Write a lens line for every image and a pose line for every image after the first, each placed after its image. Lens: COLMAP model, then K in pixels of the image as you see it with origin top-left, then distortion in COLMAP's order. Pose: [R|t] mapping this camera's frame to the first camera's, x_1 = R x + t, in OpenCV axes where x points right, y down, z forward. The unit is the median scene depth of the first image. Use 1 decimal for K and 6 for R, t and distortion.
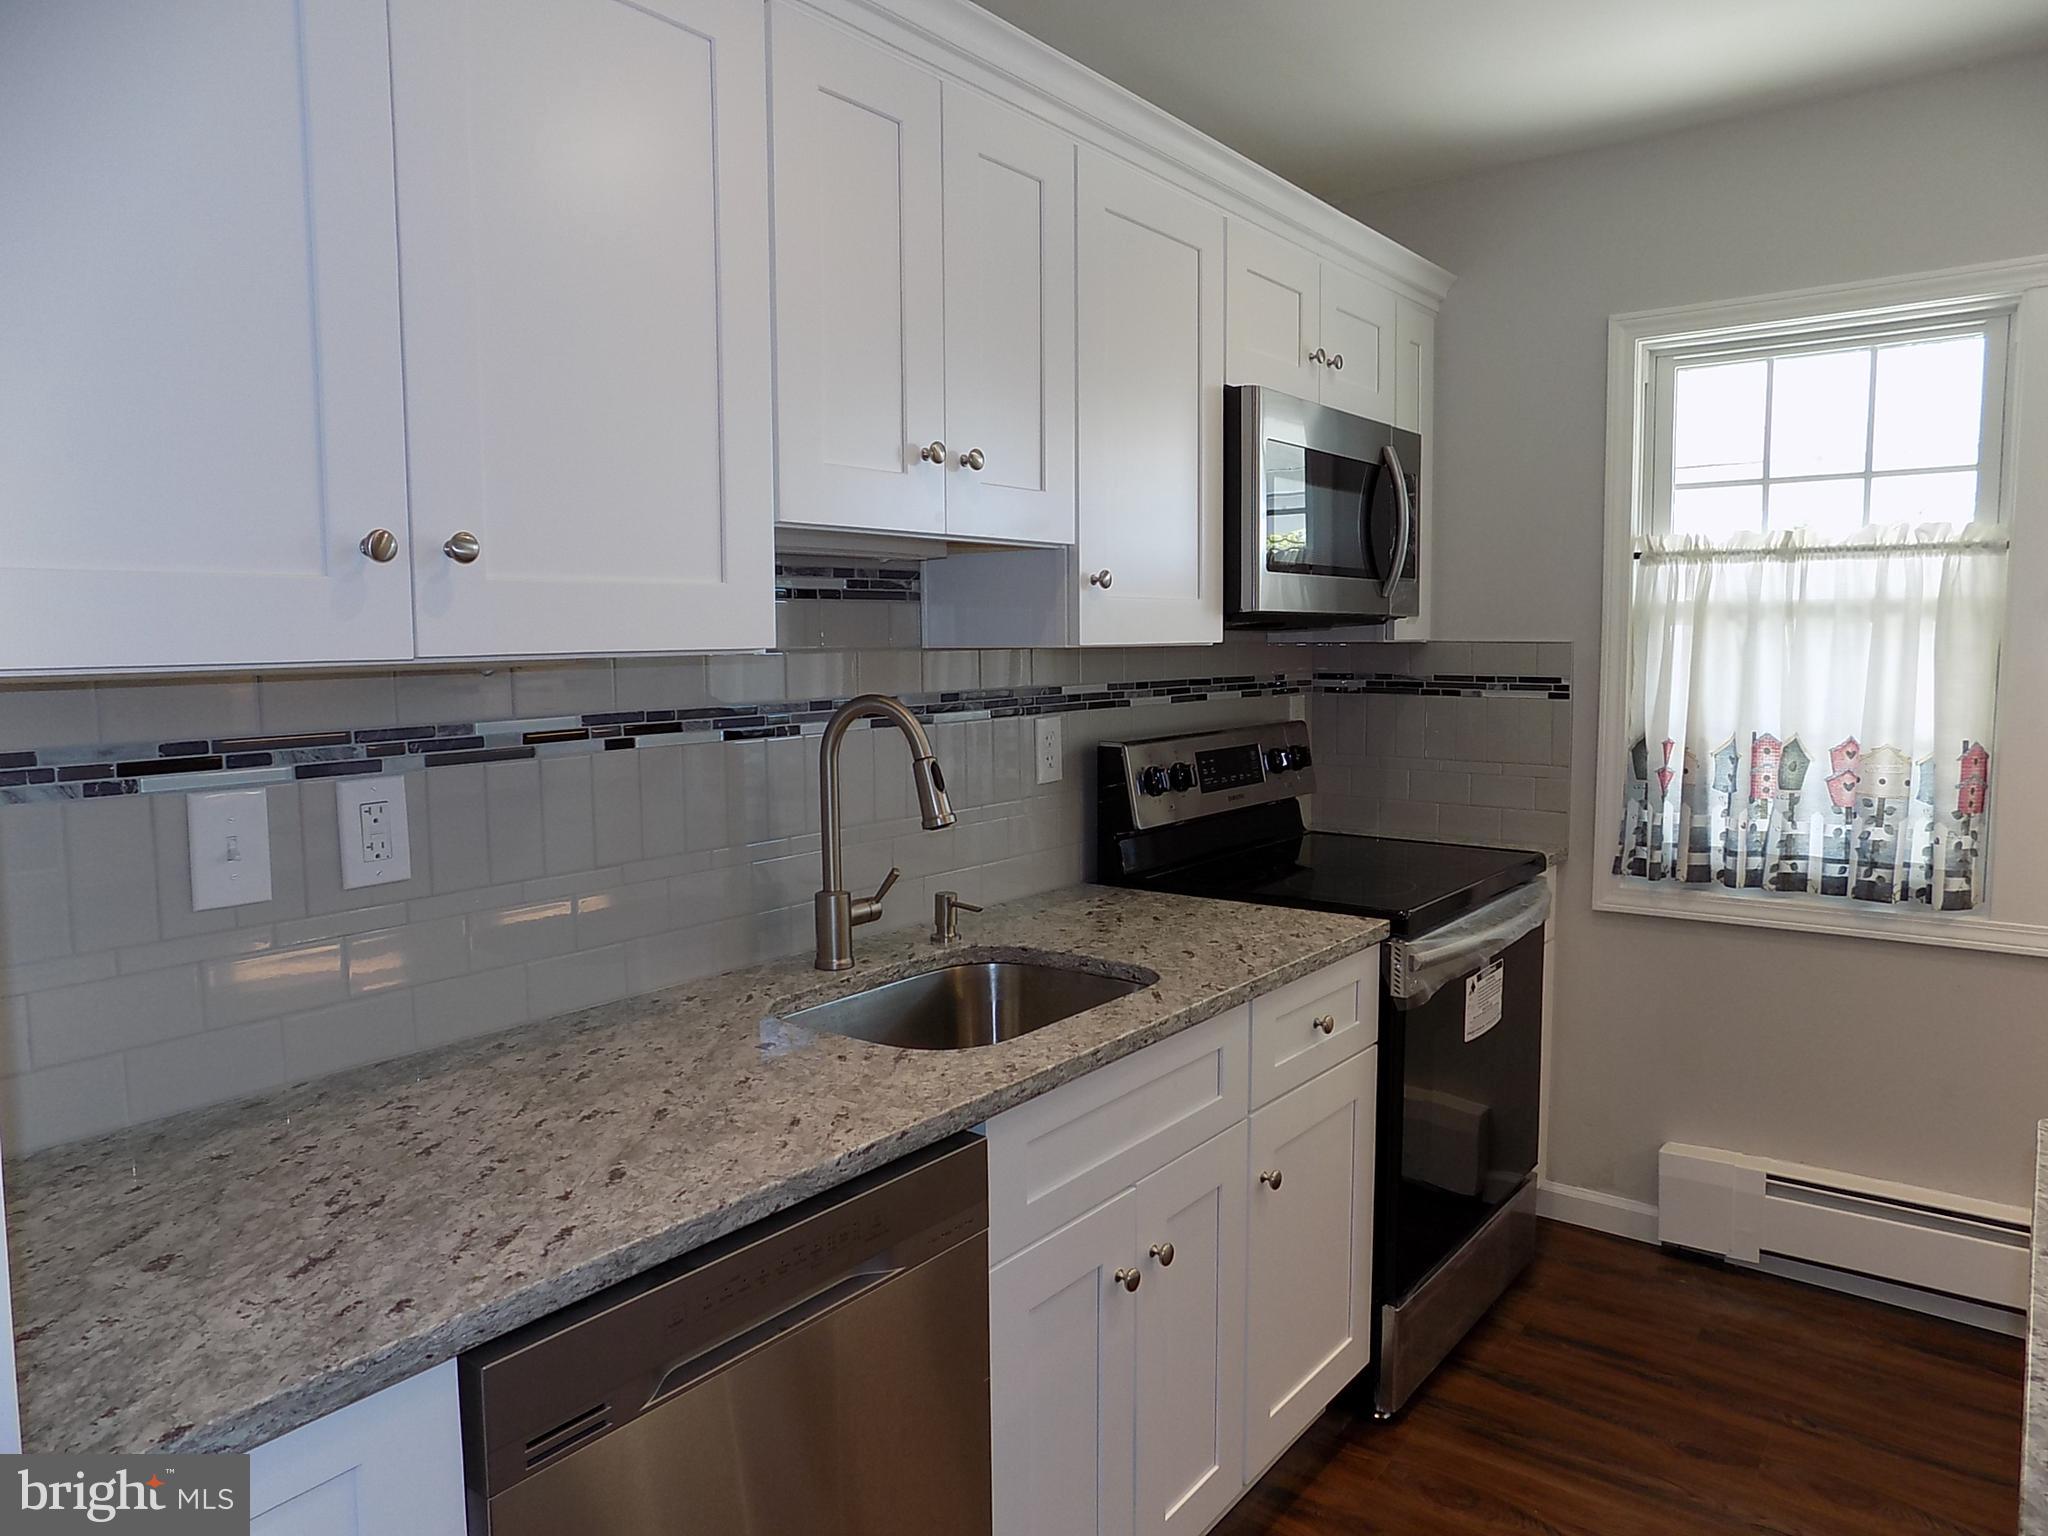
lens RADIAL K [[1392.3, 0, 1016.1], [0, 1392.3, 747.1], [0, 0, 1]] dist [-0.082059, 0.081190]
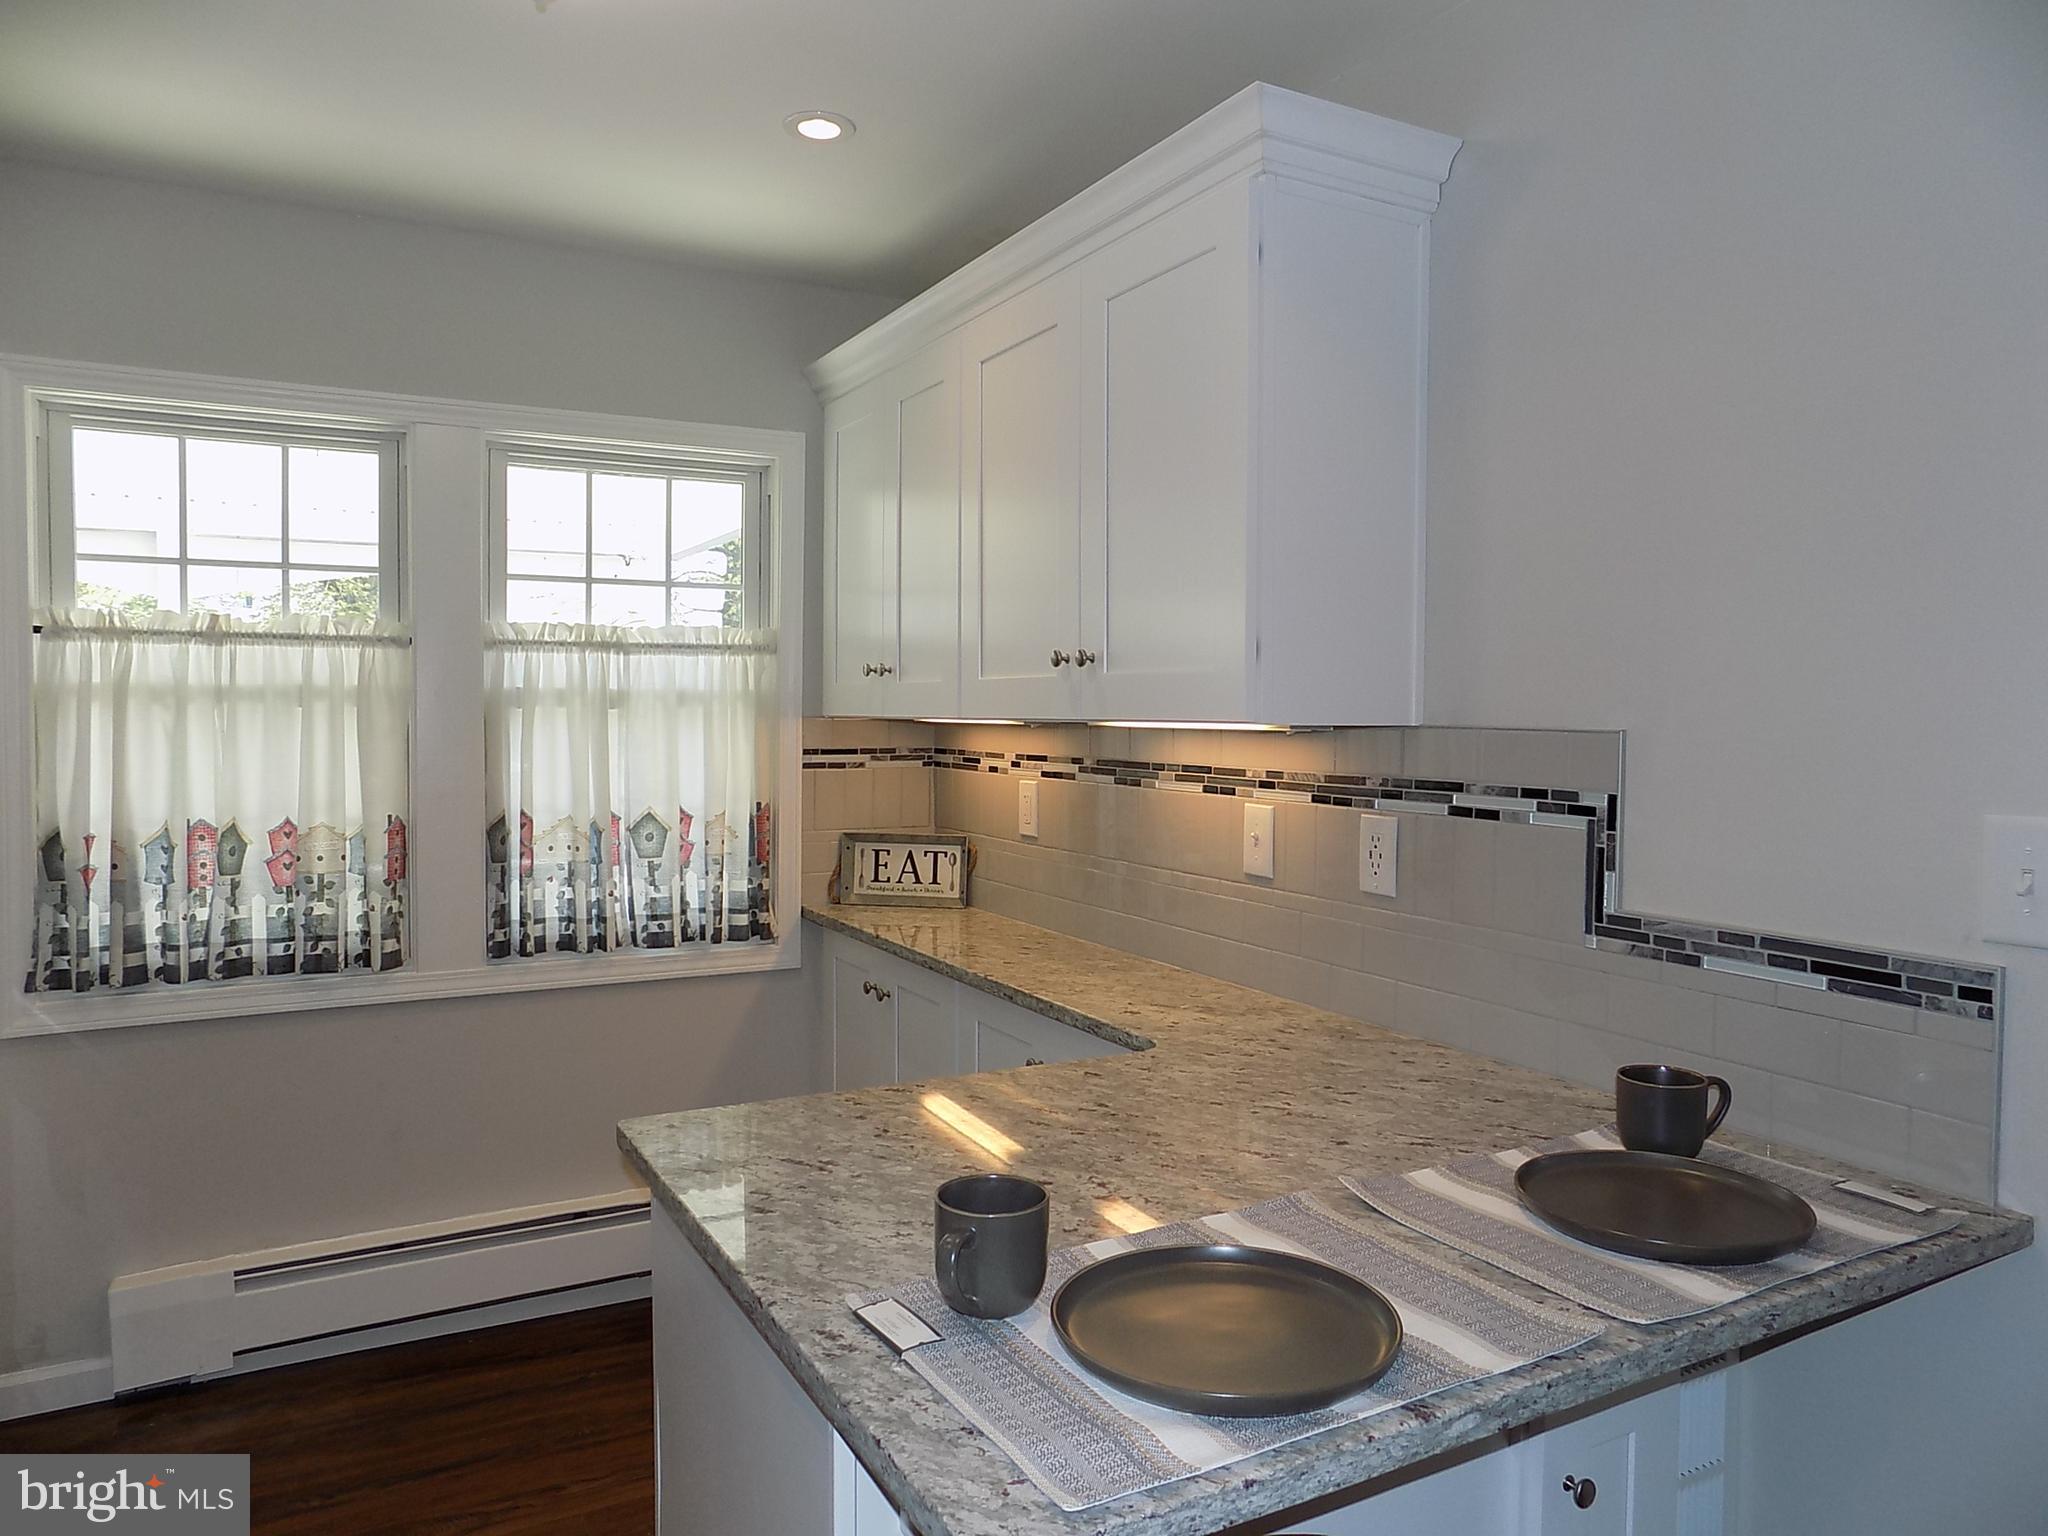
lens RADIAL K [[1376.9, 0, 1032.4], [0, 1376.9, 760.9], [0, 0, 1]] dist [-0.082783, 0.081349]
pose [[0.397170, -0.021603, 0.917491, -0.099565], [0.068822, 0.997609, -0.006302, -0.005095], [-0.915161, 0.065647, 0.397707, 0.074572]]
